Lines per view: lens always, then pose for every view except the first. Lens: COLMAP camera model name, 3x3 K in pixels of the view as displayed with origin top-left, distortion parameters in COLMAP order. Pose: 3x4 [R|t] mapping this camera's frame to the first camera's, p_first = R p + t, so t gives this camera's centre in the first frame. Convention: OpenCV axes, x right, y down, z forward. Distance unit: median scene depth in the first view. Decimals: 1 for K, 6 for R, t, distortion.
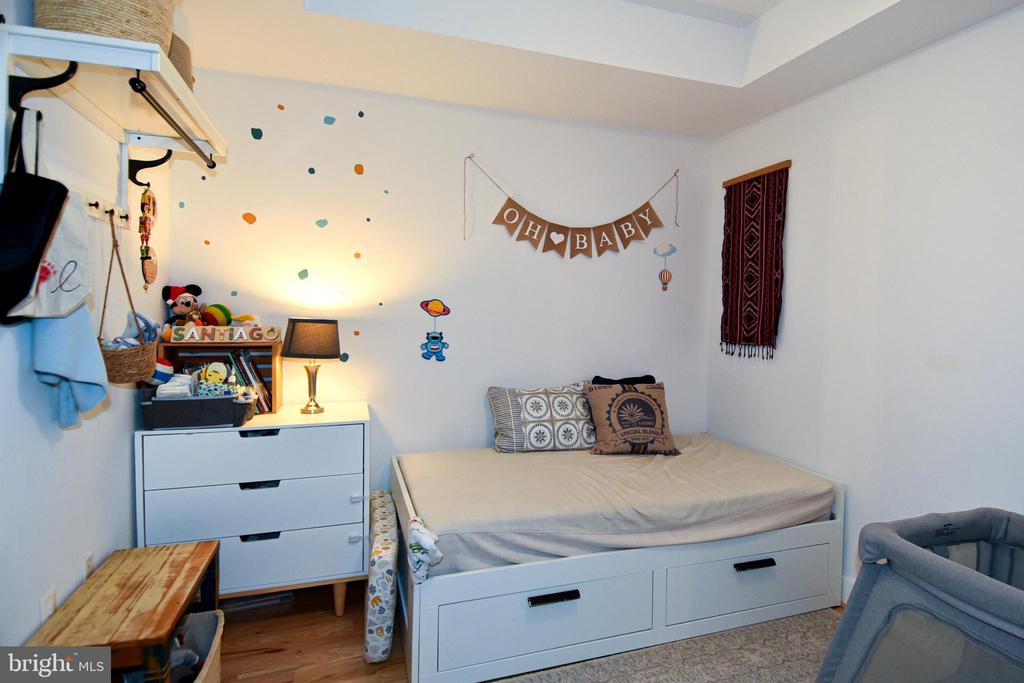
lens RADIAL K [[553.1, 0, 578.9], [0, 553.1, 328.0], [0, 0, 1]] dist [0.026387, -0.031328]
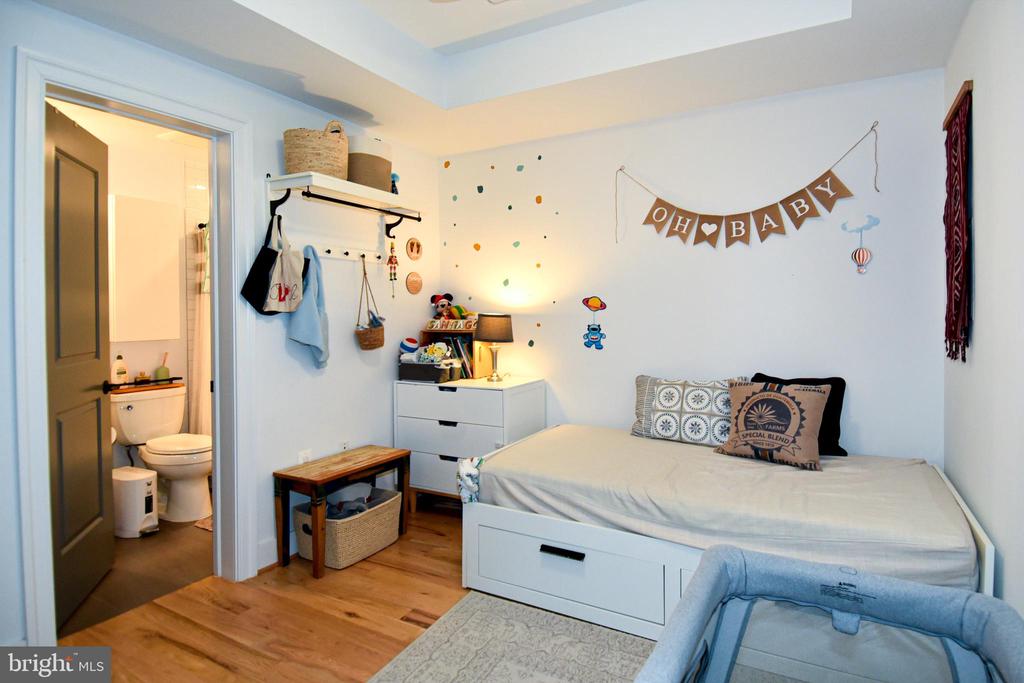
lens RADIAL K [[553.1, 0, 533.3], [0, 553.1, 312.8], [0, 0, 1]] dist [0.026387, -0.031328]
pose [[0.657137, -0.020913, -0.753481, 0.543113], [-0.004382, 0.999492, -0.031563, 0.020599], [0.753758, 0.024043, 0.656712, 0.134493]]
